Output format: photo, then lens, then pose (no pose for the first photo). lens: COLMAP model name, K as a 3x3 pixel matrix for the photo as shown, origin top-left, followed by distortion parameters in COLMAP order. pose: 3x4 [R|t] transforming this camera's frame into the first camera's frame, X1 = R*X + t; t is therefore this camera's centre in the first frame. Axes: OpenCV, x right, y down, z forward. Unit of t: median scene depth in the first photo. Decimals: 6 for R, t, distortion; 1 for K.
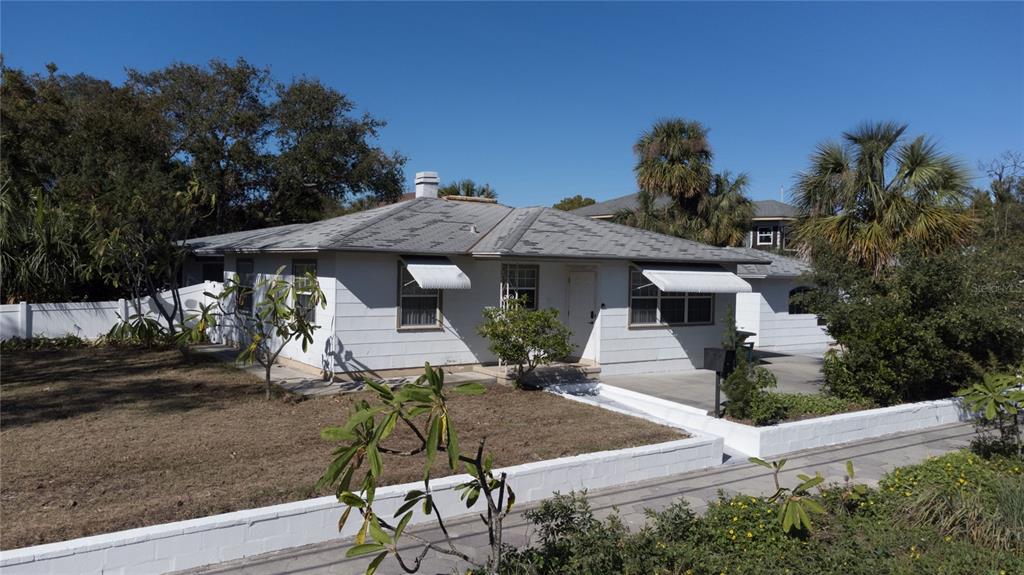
lens RADIAL K [[760.1, 0, 508.1], [0, 760.1, 279.9], [0, 0, 1]] dist [0.047205, 0.010638]
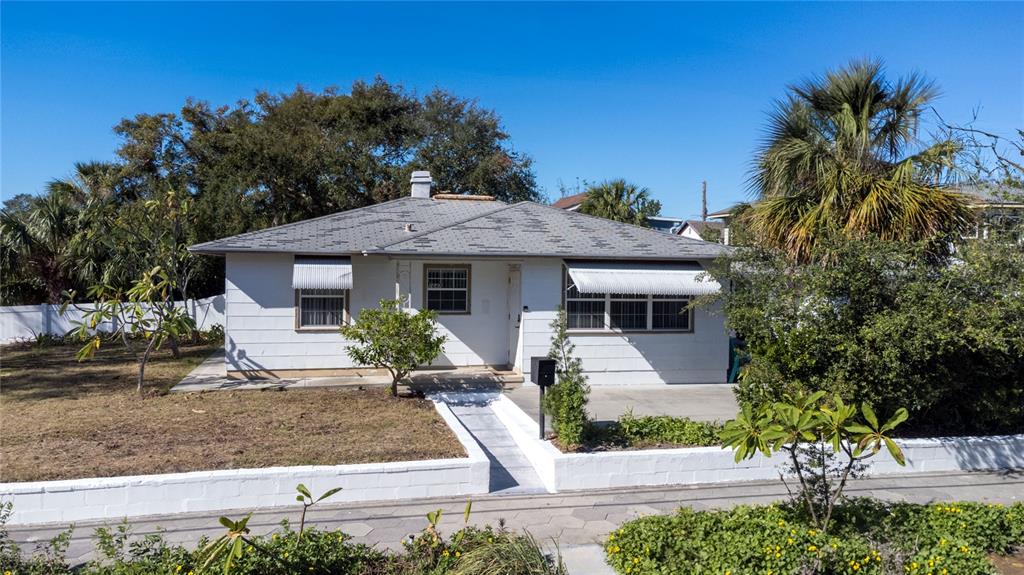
lens RADIAL K [[760.1, 0, 508.1], [0, 760.1, 279.9], [0, 0, 1]] dist [0.047205, 0.010638]
pose [[0.934251, -0.003896, -0.356596, 0.433582], [0.001217, 0.999969, -0.007738, 0.007180], [0.356615, 0.006795, 0.934227, 0.150853]]
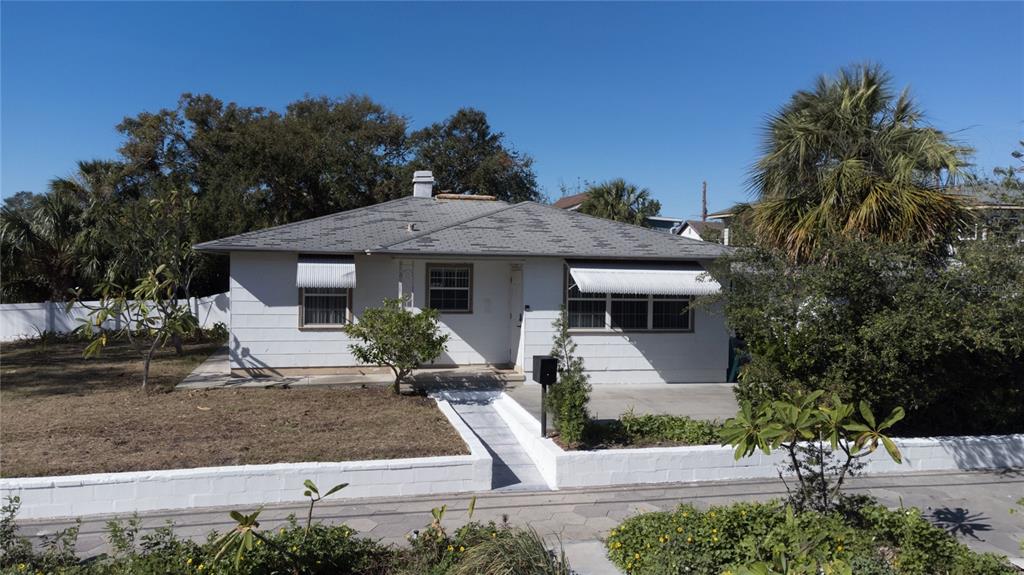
lens RADIAL K [[760.1, 0, 508.1], [0, 760.1, 279.9], [0, 0, 1]] dist [0.047205, 0.010638]
pose [[0.934392, -0.000246, -0.356245, 0.433763], [-0.002305, 0.999975, -0.006737, 0.006947], [0.356238, 0.007116, 0.934368, 0.142971]]
